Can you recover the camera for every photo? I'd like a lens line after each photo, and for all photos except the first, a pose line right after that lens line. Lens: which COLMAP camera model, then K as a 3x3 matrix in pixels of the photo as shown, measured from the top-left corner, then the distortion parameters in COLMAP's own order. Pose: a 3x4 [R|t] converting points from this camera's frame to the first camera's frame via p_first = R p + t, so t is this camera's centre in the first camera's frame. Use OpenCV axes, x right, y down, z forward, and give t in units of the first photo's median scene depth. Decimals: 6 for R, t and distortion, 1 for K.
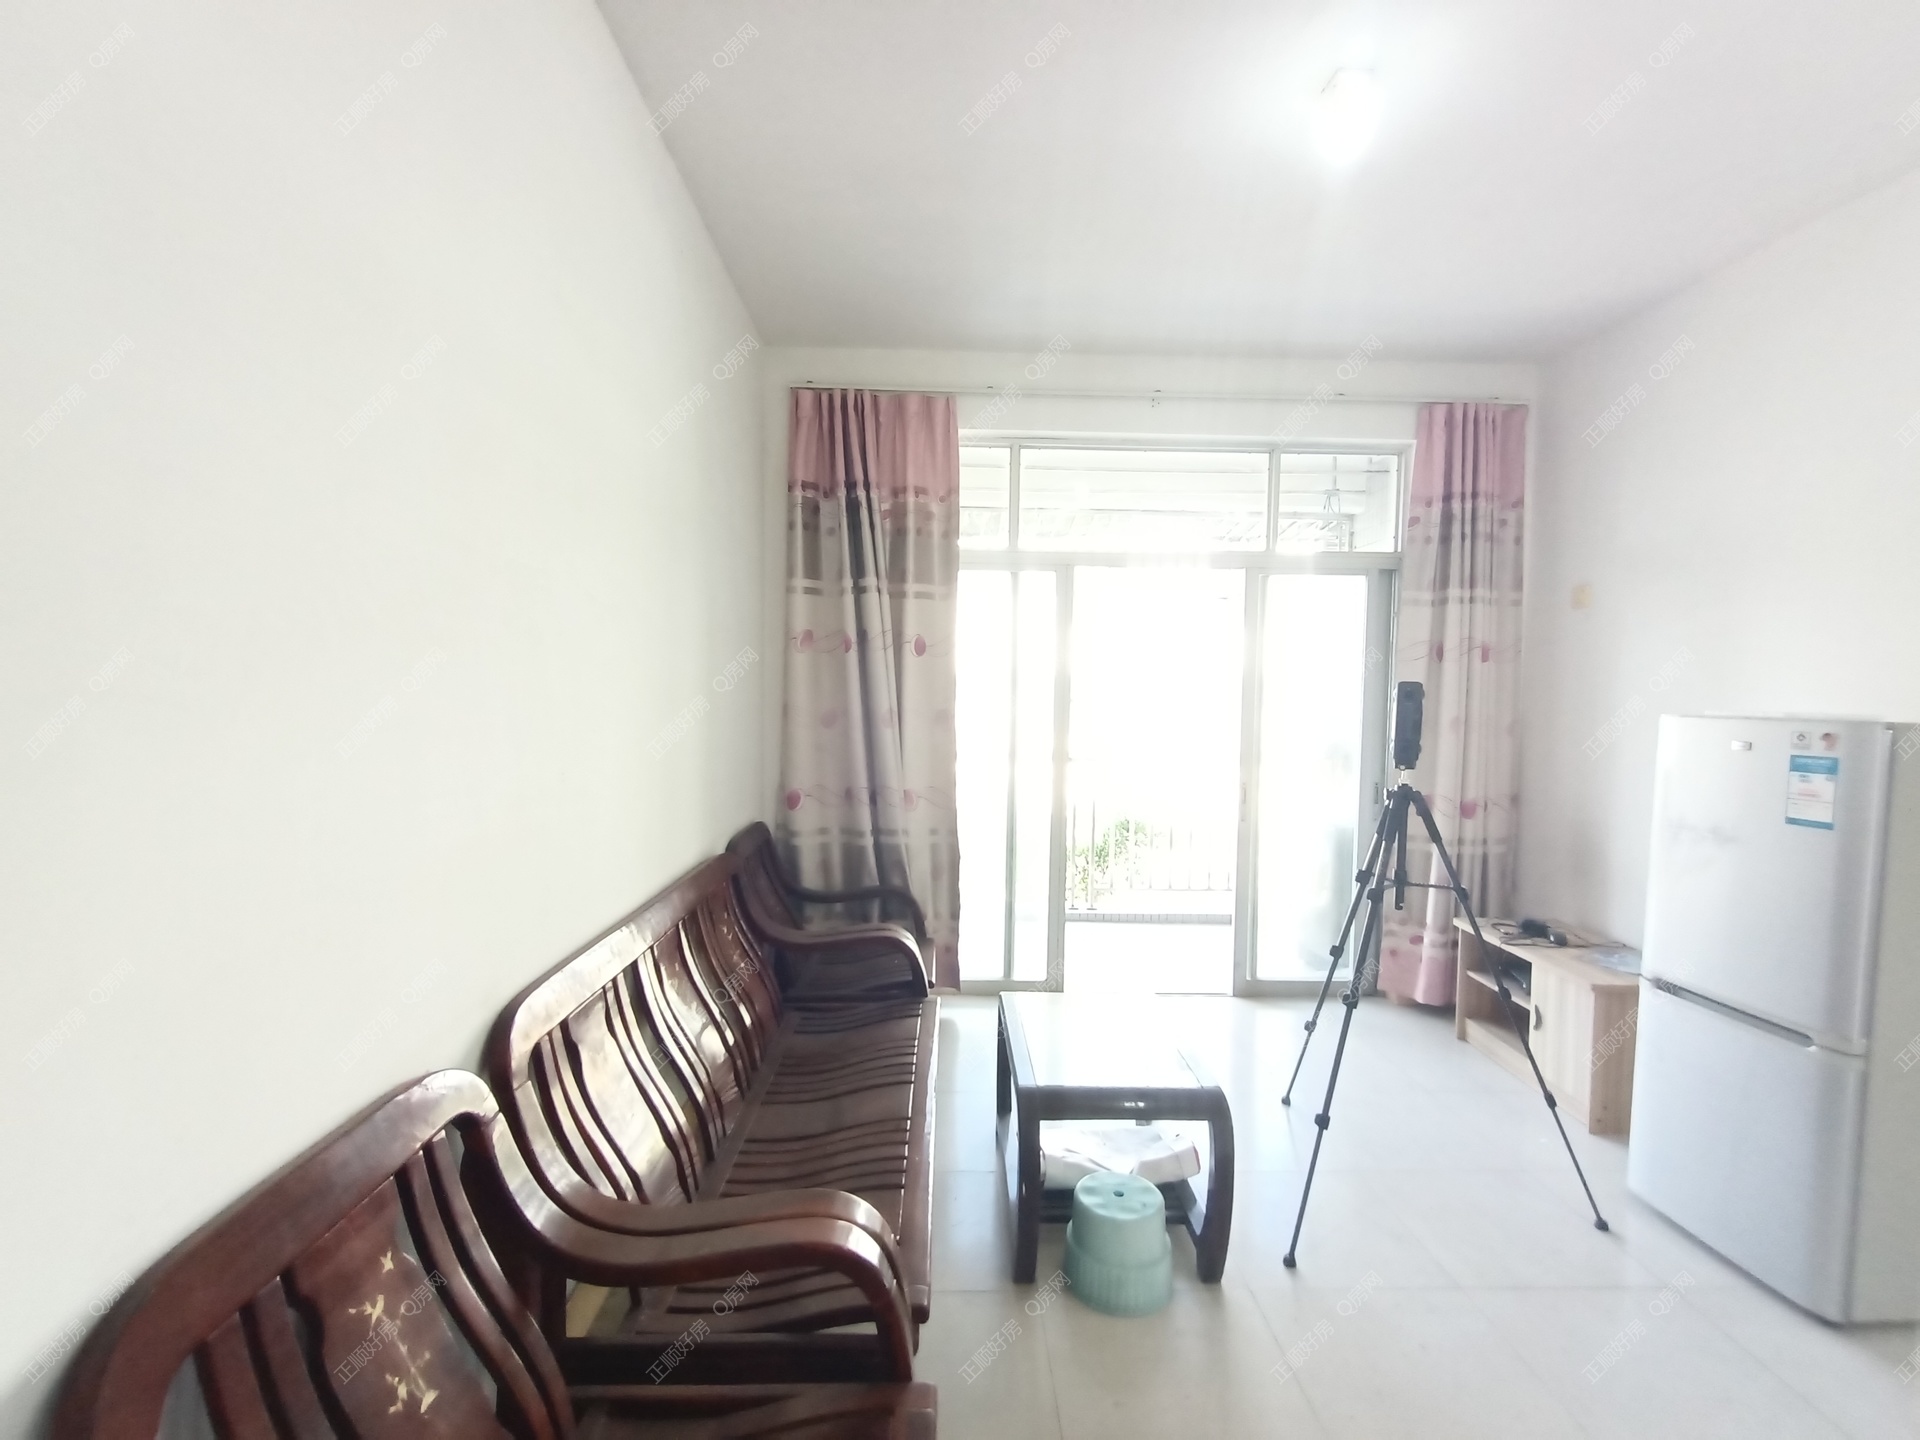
lens RADIAL K [[870.0, 0, 960.4], [0, 870.0, 722.5], [0, 0, 1]] dist [0.003884, -0.000741]
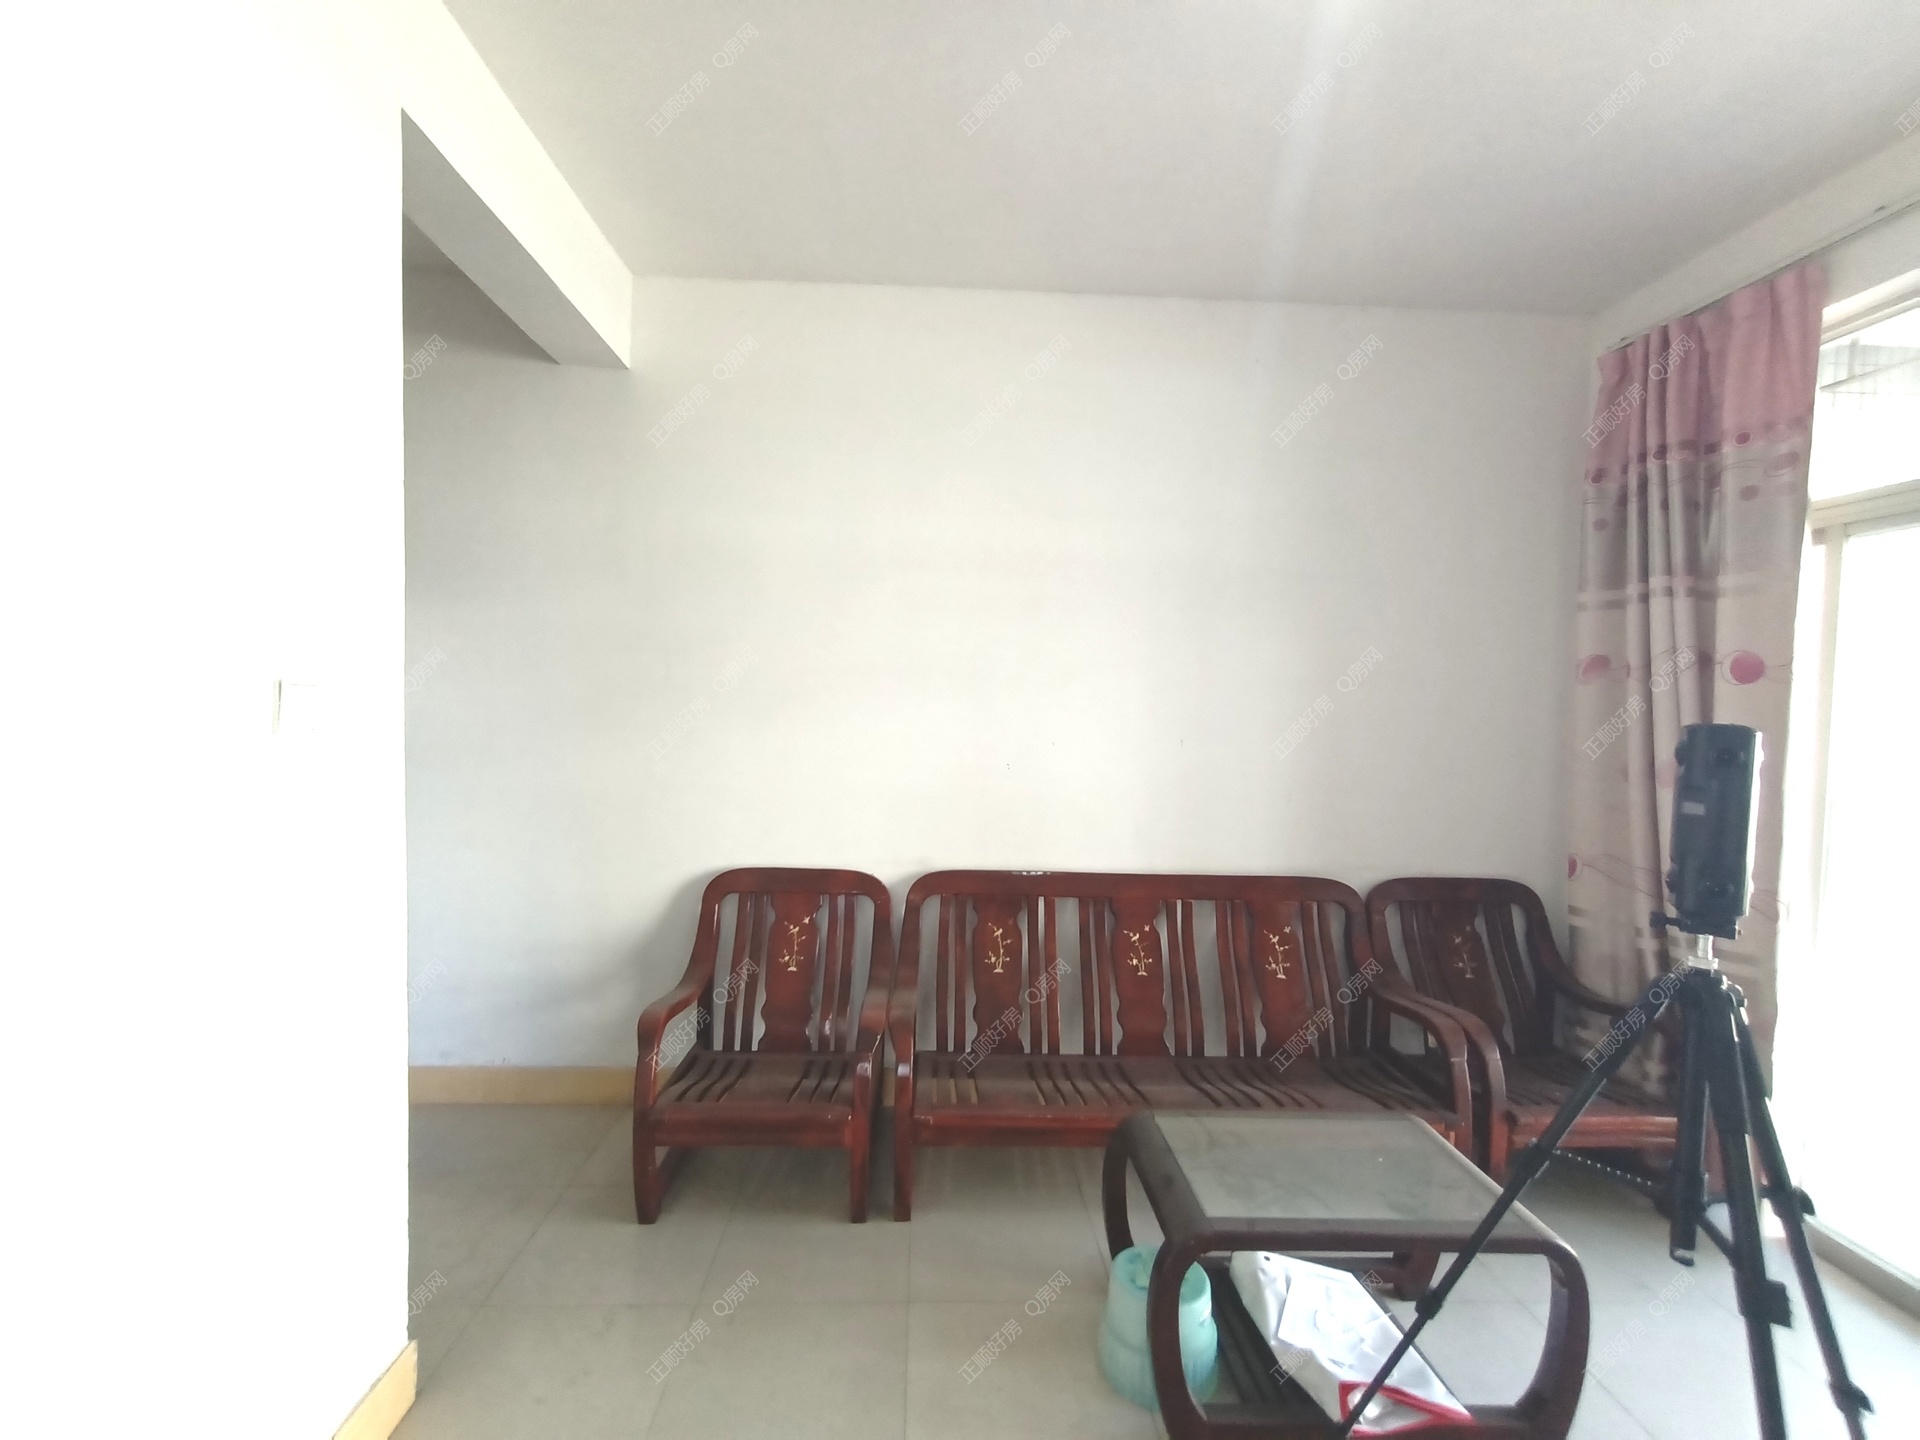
lens RADIAL K [[870.0, 0, 958.1], [0, 870.0, 720.0], [0, 0, 1]] dist [0.003884, -0.000741]
pose [[0.012885, 0.014912, -0.999806, 0.606347], [-0.070731, 0.997398, 0.013965, -0.017391], [0.997412, 0.070538, 0.013907, 0.418485]]
